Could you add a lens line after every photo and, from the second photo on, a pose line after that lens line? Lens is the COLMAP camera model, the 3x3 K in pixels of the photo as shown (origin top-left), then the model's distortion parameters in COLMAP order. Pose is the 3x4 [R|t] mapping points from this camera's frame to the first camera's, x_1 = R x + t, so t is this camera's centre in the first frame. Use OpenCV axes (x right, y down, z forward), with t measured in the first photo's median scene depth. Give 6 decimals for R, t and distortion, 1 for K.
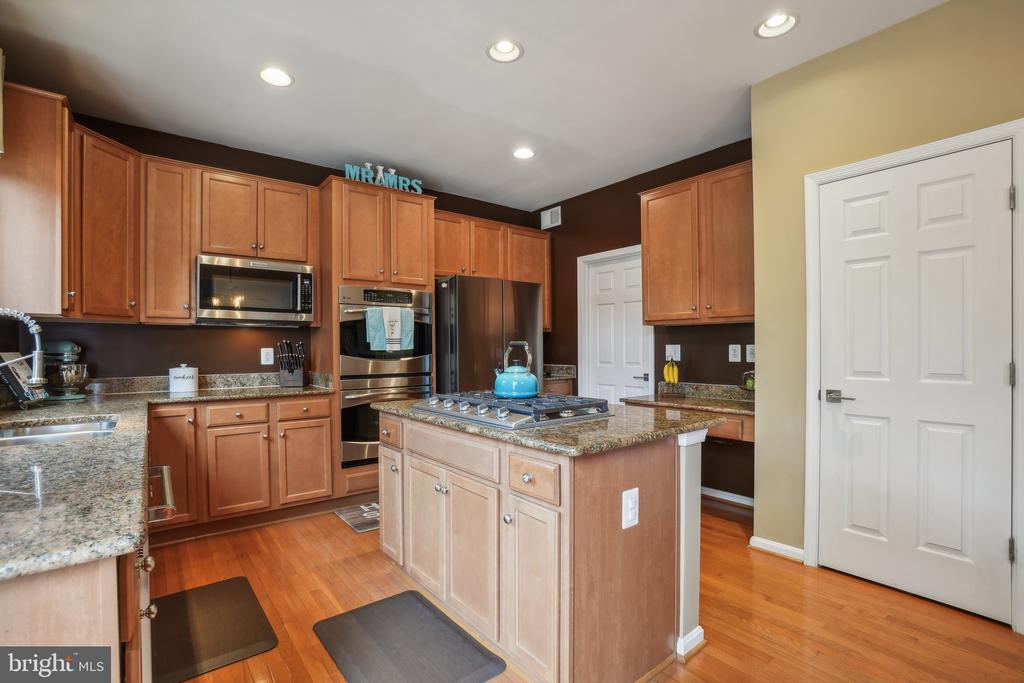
lens RADIAL K [[472.2, 0, 459.1], [0, 472.2, 350.0], [0, 0, 1]] dist [-0.041361, 0.013583]
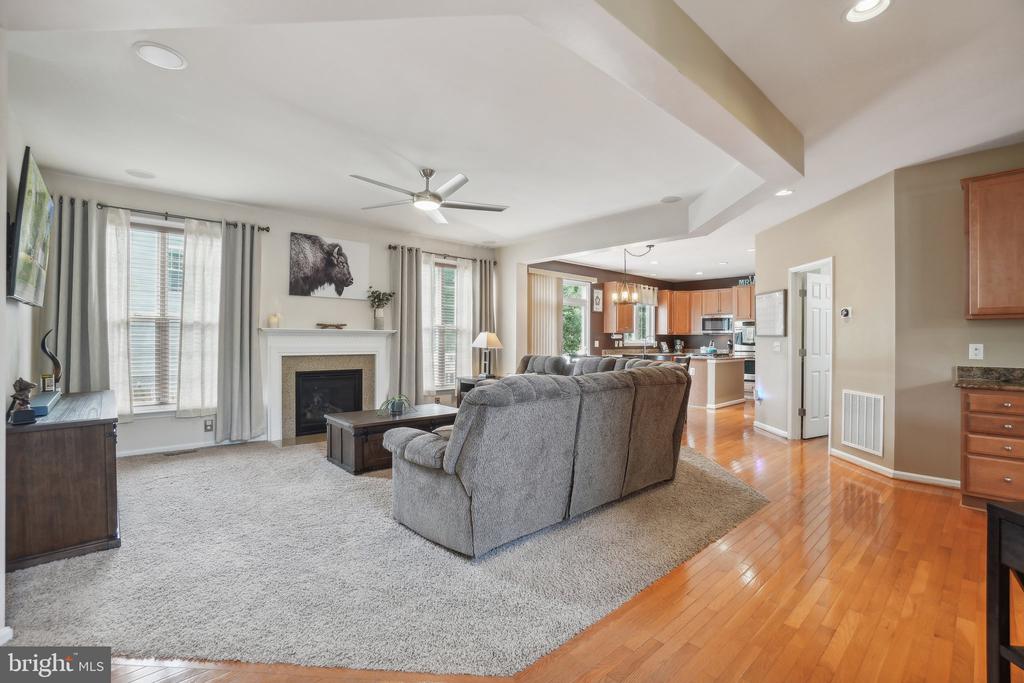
lens RADIAL K [[472.2, 0, 517.7], [0, 472.2, 339.7], [0, 0, 1]] dist [-0.041361, 0.013583]
pose [[0.147295, 0.004548, -0.989082, 2.498983], [-0.005890, 0.999976, 0.003721, -0.020215], [0.989075, 0.005278, 0.147318, -0.833564]]
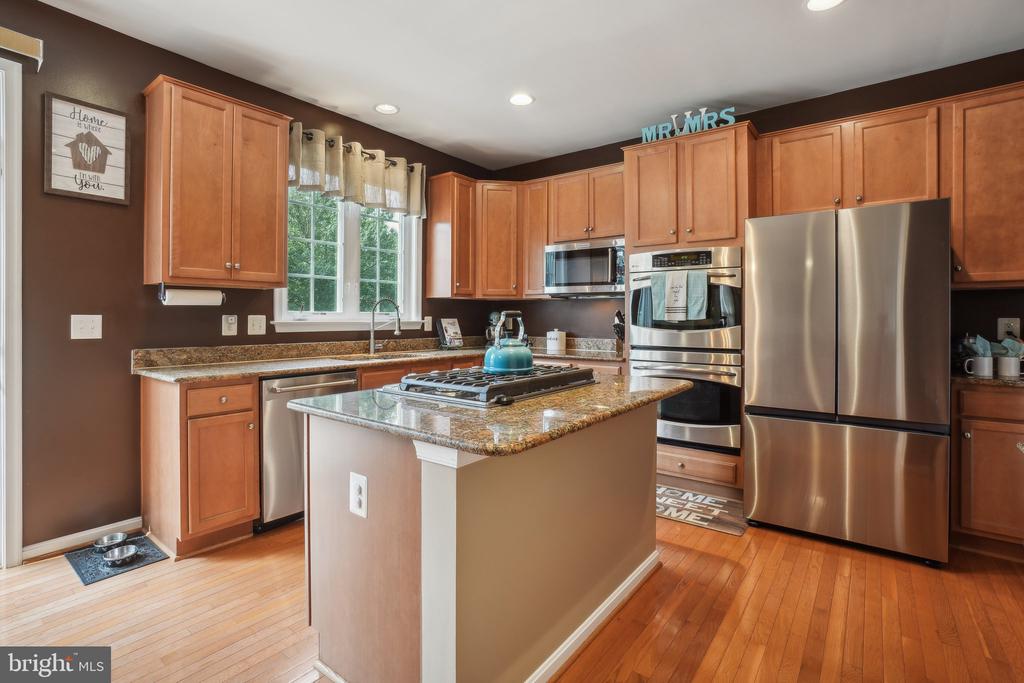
lens RADIAL K [[478.3, 0, 518.4], [0, 478.3, 315.3], [0, 0, 1]] dist [-0.041338, 0.003574]
pose [[0.309088, 0.001903, -0.951031, 0.619101], [-0.004715, 0.999989, 0.000468, -0.007723], [0.951022, 0.004340, 0.309094, 0.450806]]
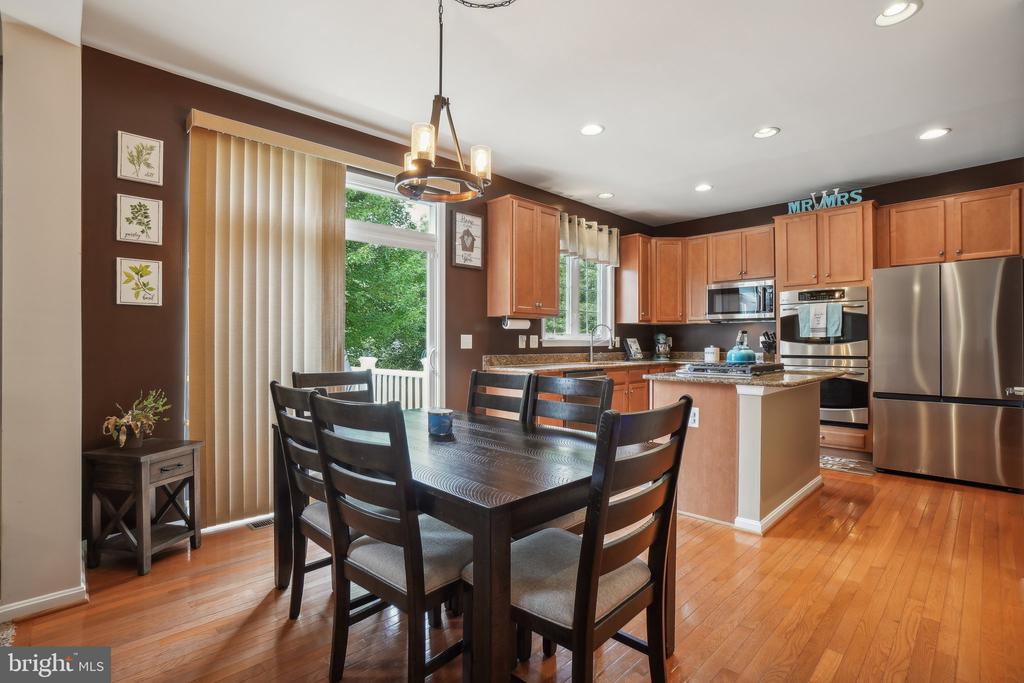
lens RADIAL K [[472.2, 0, 521.4], [0, 472.2, 339.3], [0, 0, 1]] dist [-0.041361, 0.013583]
pose [[0.166722, -0.001447, -0.986003, 0.984651], [0.000068, 0.999999, -0.001456, 0.008630], [0.986004, 0.000175, 0.166722, -0.009923]]
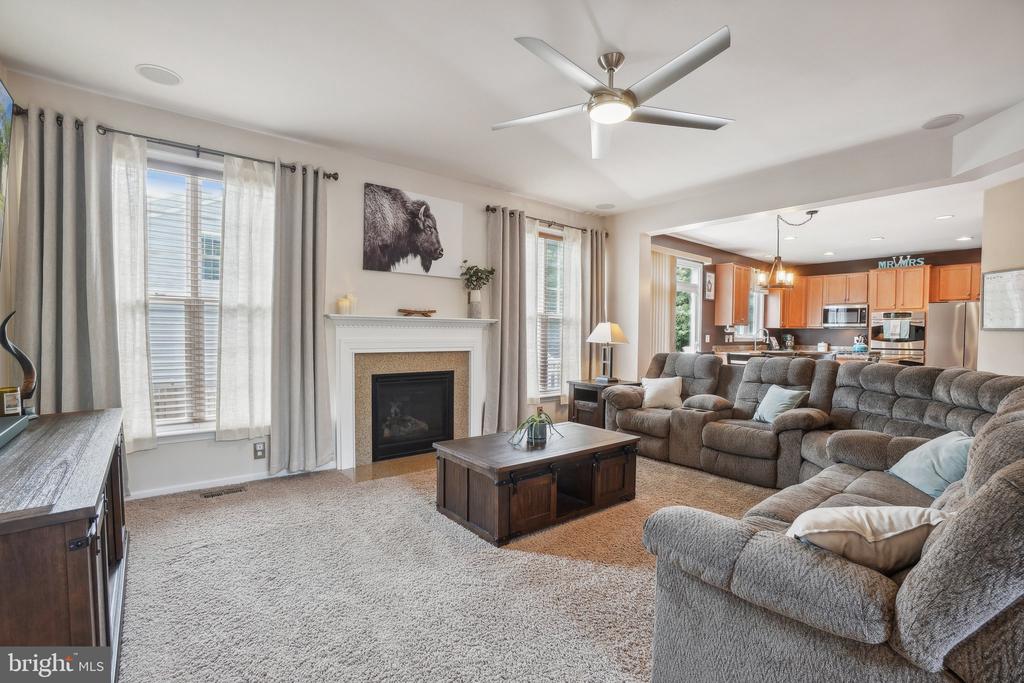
lens RADIAL K [[472.2, 0, 517.5], [0, 472.2, 348.1], [0, 0, 1]] dist [-0.041361, 0.013583]
pose [[0.098725, 0.034870, -0.994504, 1.988103], [-0.010023, 0.999370, 0.034046, -0.010264], [0.995064, 0.006607, 0.099012, -1.115171]]
